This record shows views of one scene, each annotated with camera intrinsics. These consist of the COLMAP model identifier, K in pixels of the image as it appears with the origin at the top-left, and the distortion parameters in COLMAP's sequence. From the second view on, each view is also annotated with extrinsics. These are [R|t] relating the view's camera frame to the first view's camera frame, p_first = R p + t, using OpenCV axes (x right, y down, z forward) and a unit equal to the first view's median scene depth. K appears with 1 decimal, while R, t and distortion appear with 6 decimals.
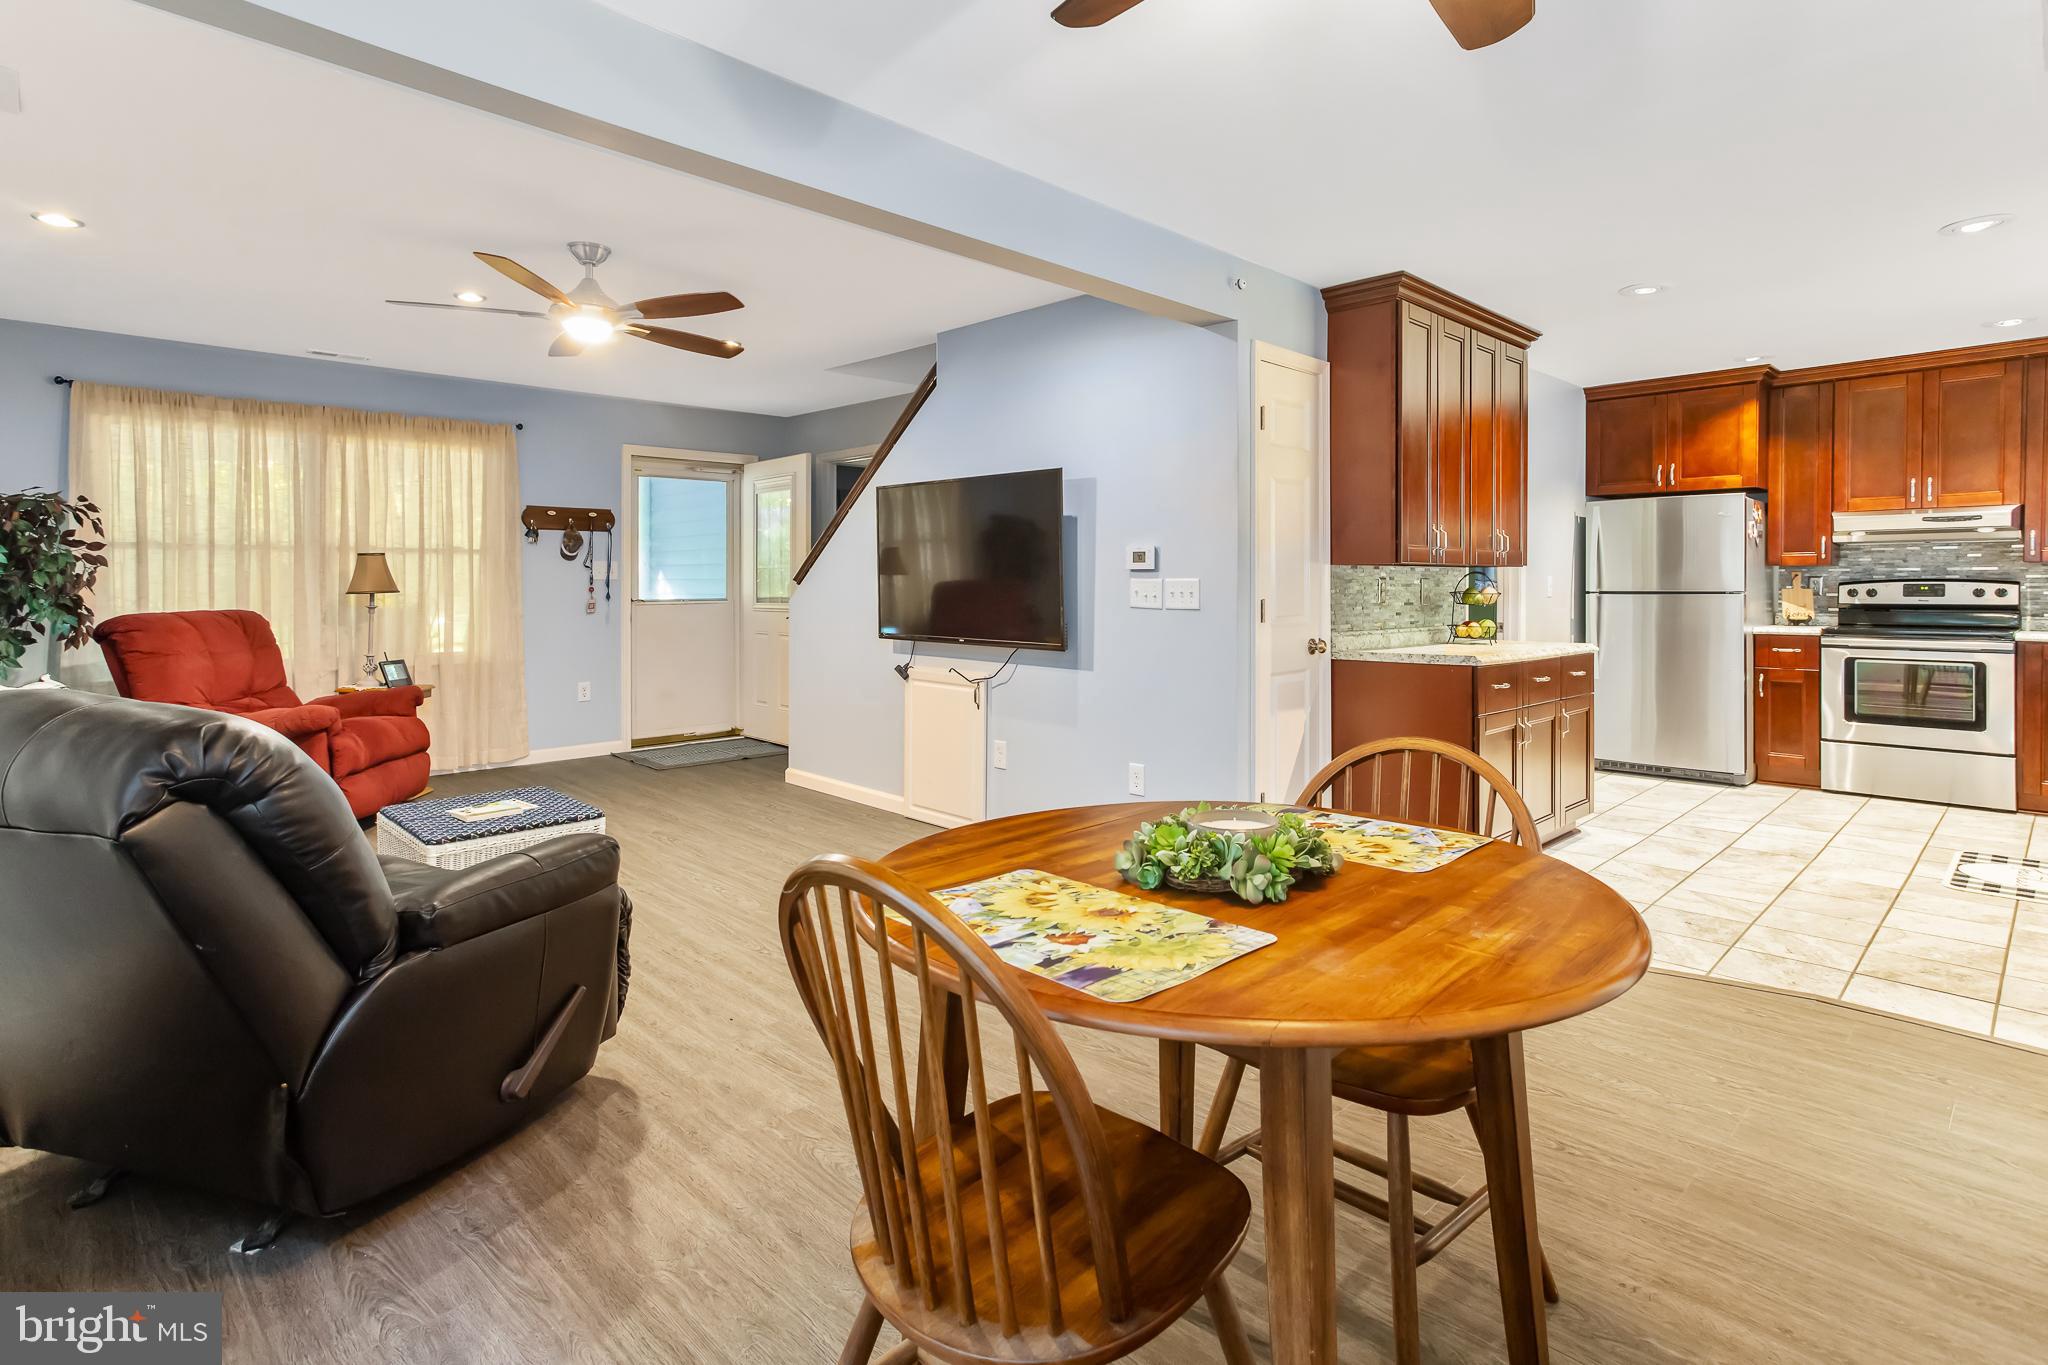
lens RADIAL K [[1020.9, 0, 1046.1], [0, 1020.9, 596.3], [0, 0, 1]] dist [-0.002938, 0.025935]
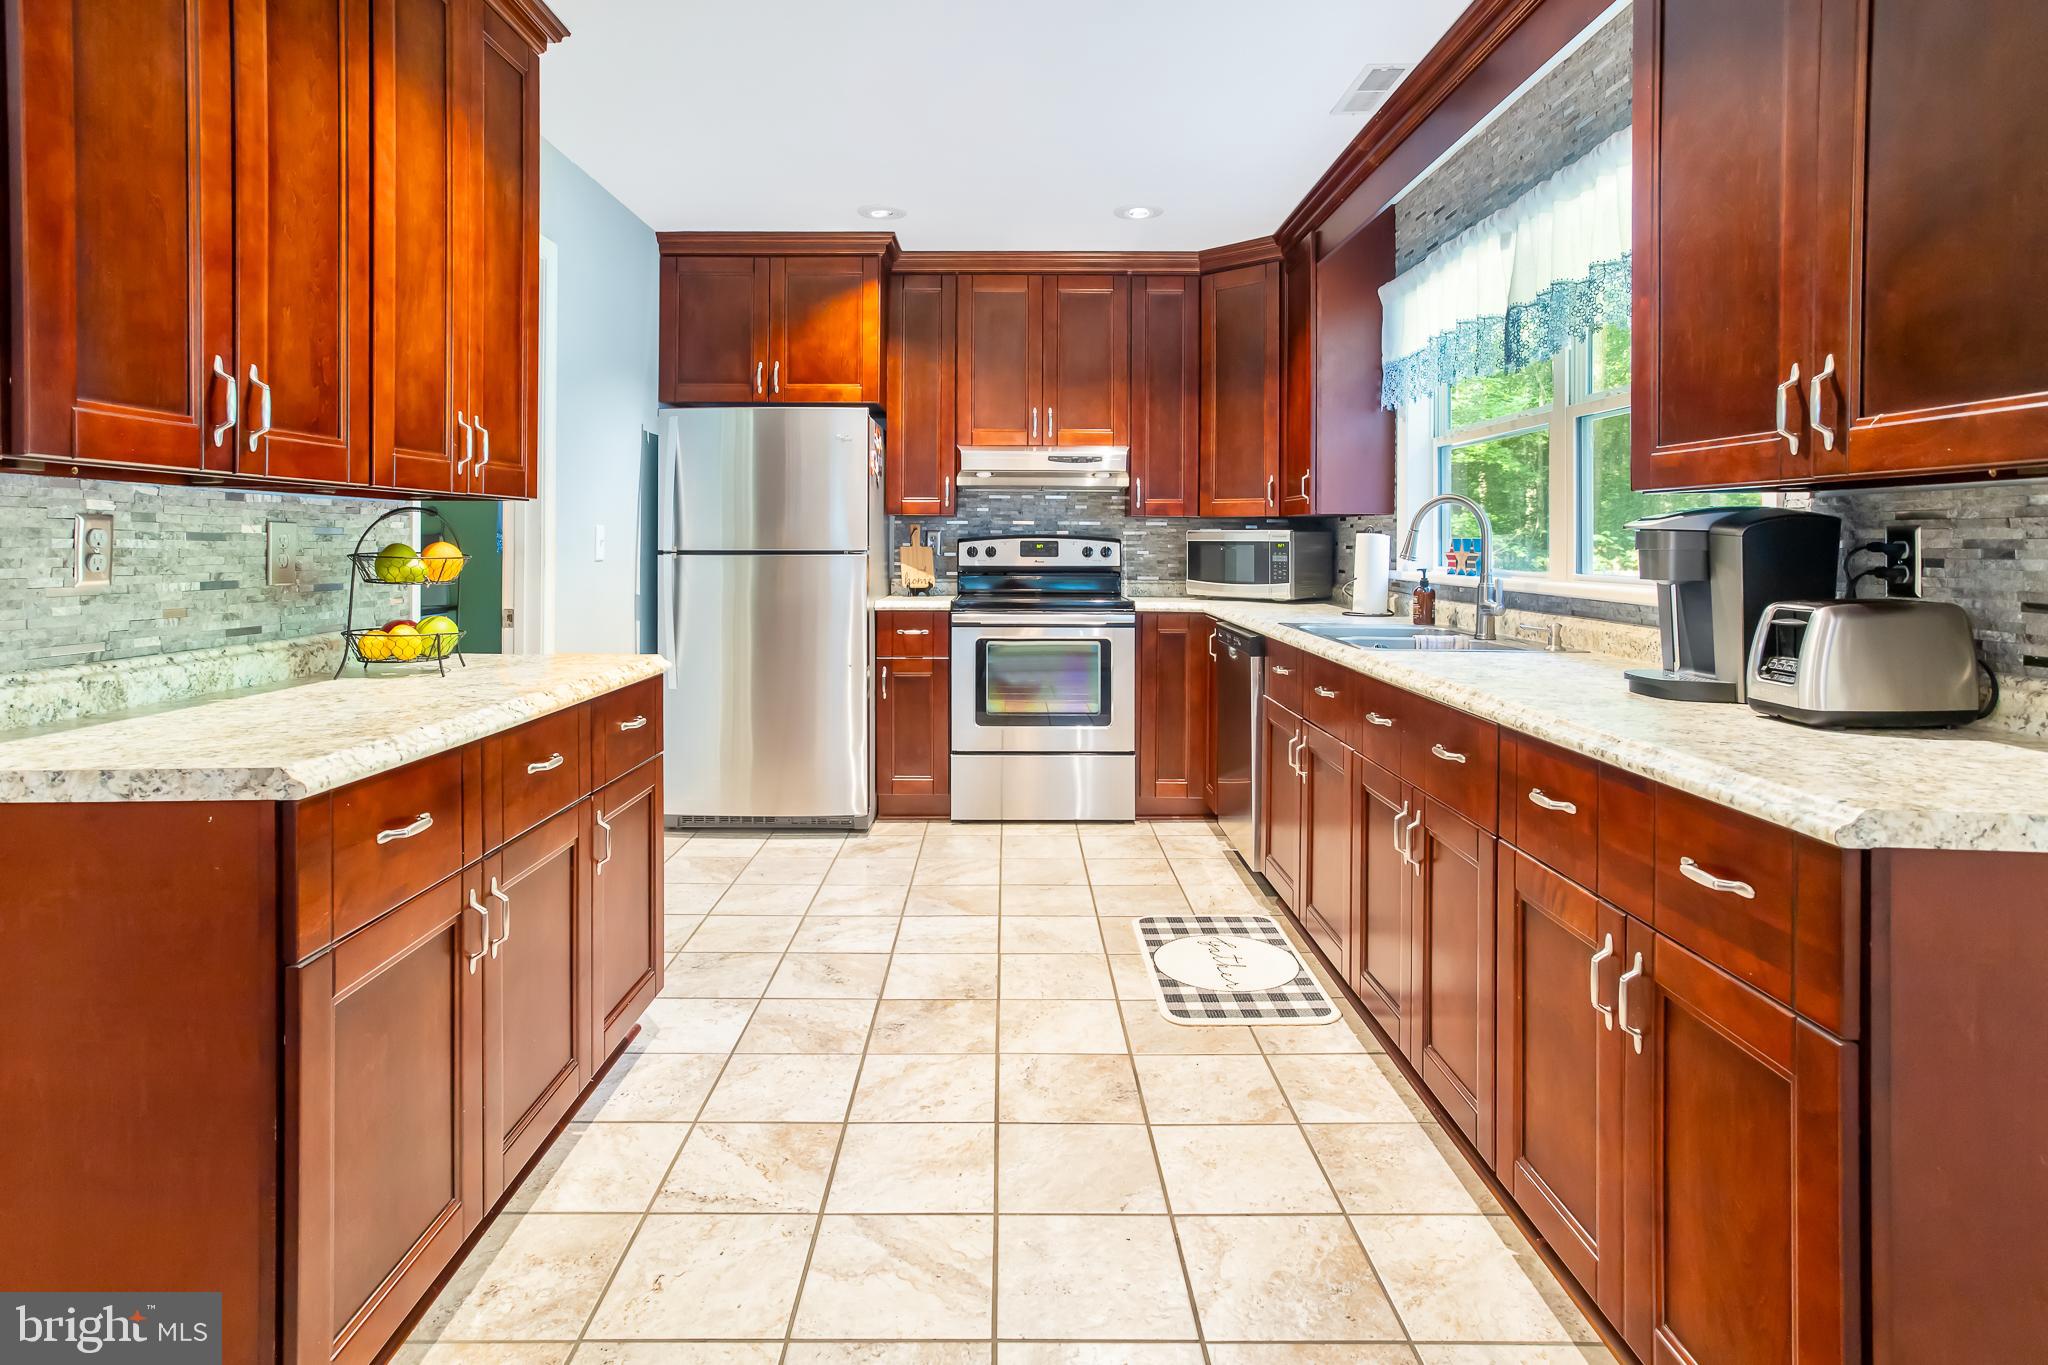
lens RADIAL K [[1090.9, 0, 1003.3], [0, 1090.9, 538.1], [0, 0, 1]] dist [-0.024450, 0.023601]
pose [[0.710115, 0.006928, 0.704052, 0.227256], [0.002320, 0.999923, -0.012179, -0.003989], [-0.704082, 0.010282, 0.710044, 0.410960]]
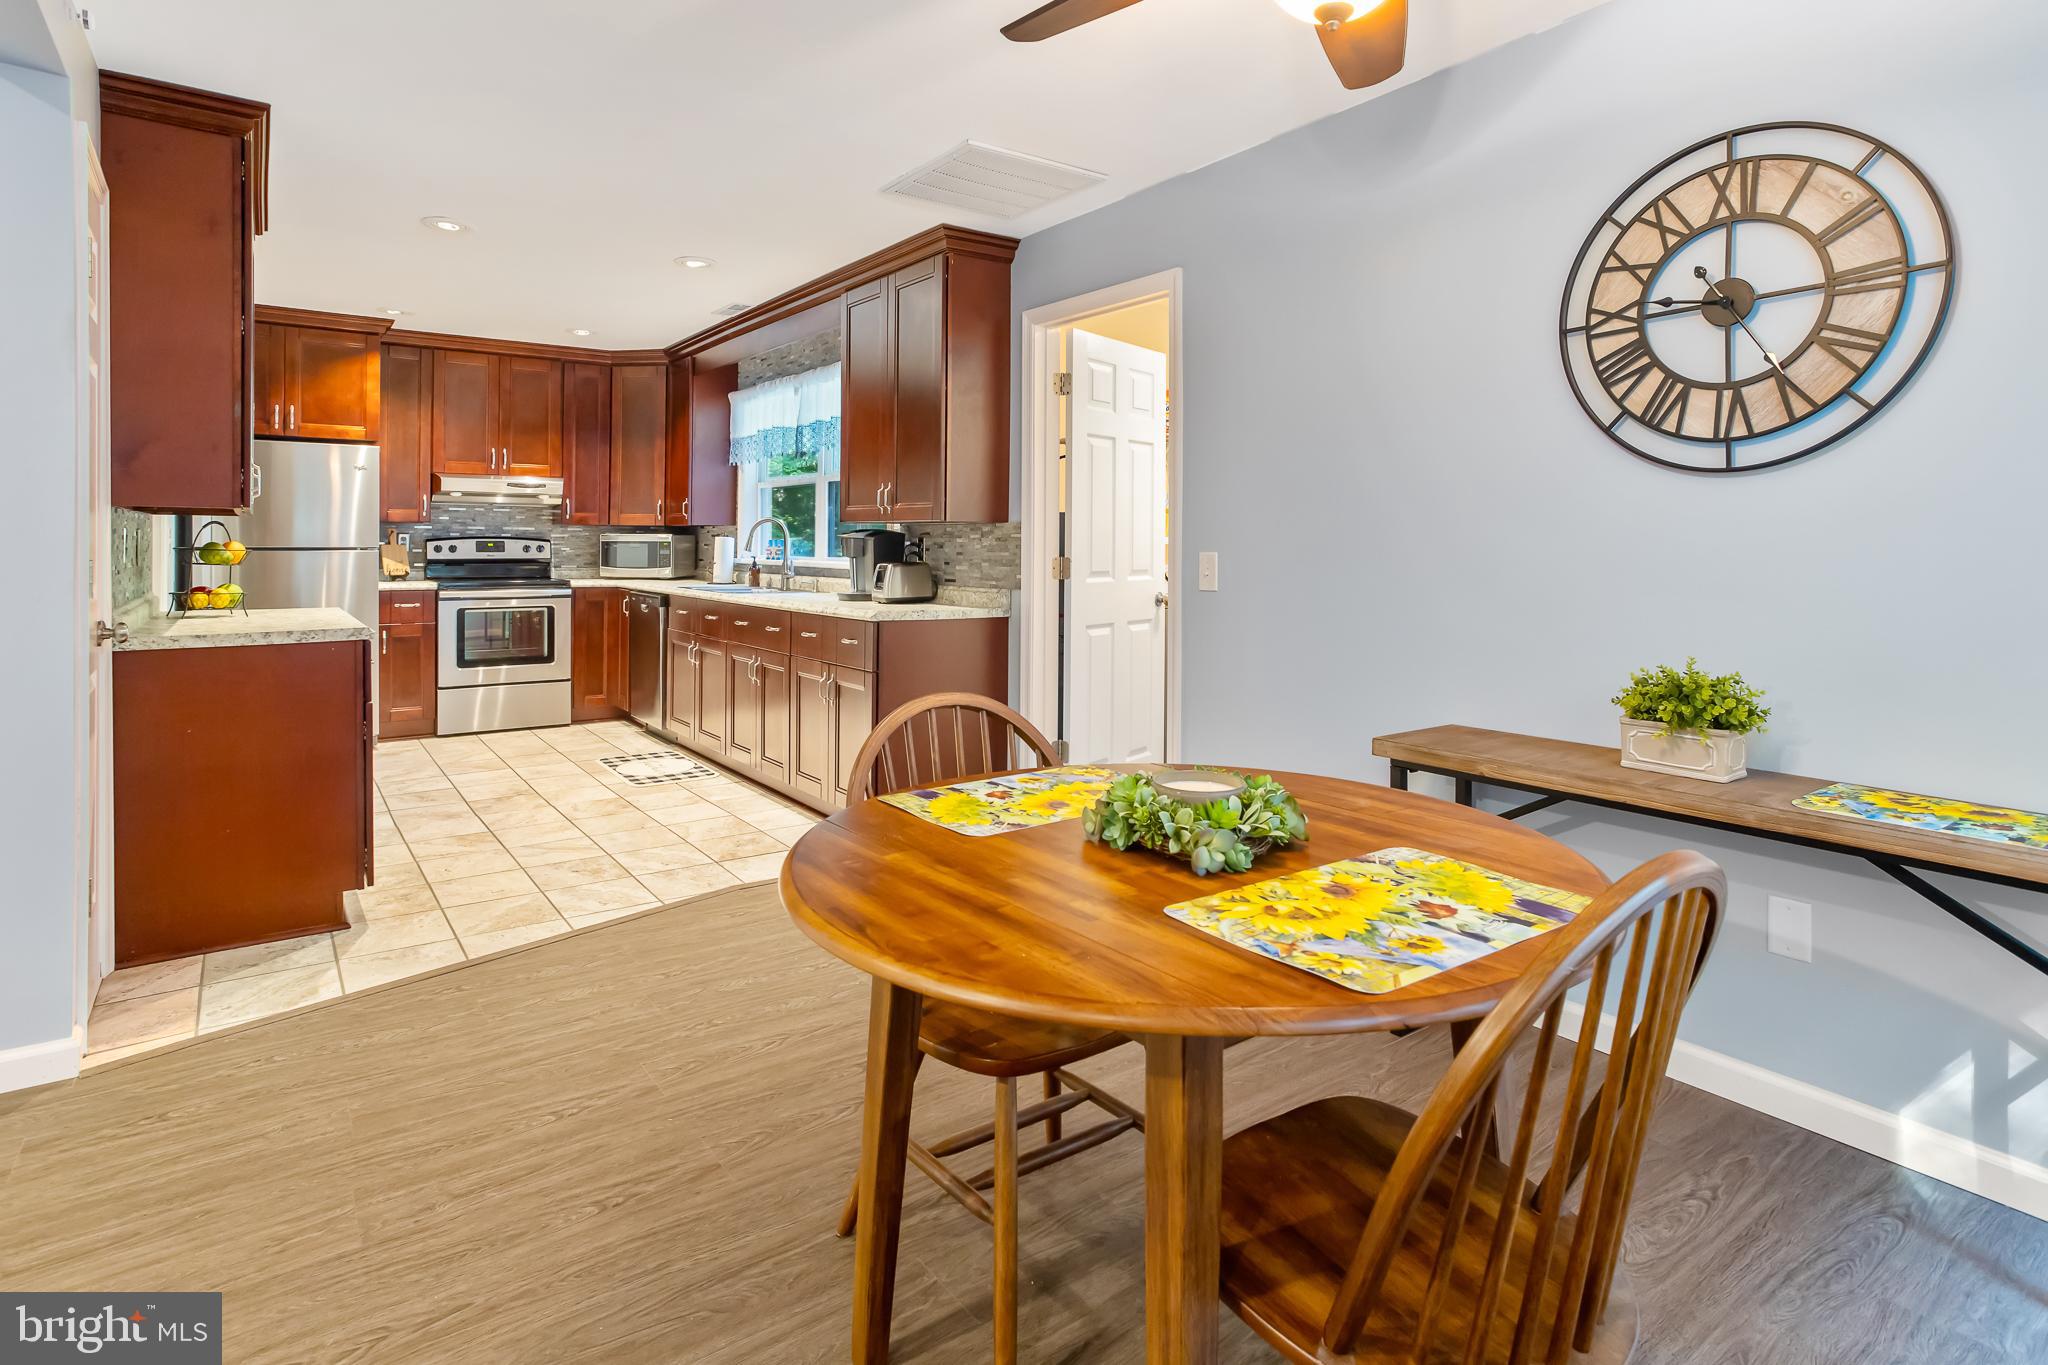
lens RADIAL K [[1064.7, 0, 999.6], [0, 1064.7, 554.0], [0, 0, 1]] dist [-0.034319, 0.026679]
pose [[0.169744, -0.005615, 0.985472, -0.206737], [0.004584, 0.999977, 0.004908, -0.000675], [-0.985478, 0.003684, 0.169766, 0.245022]]
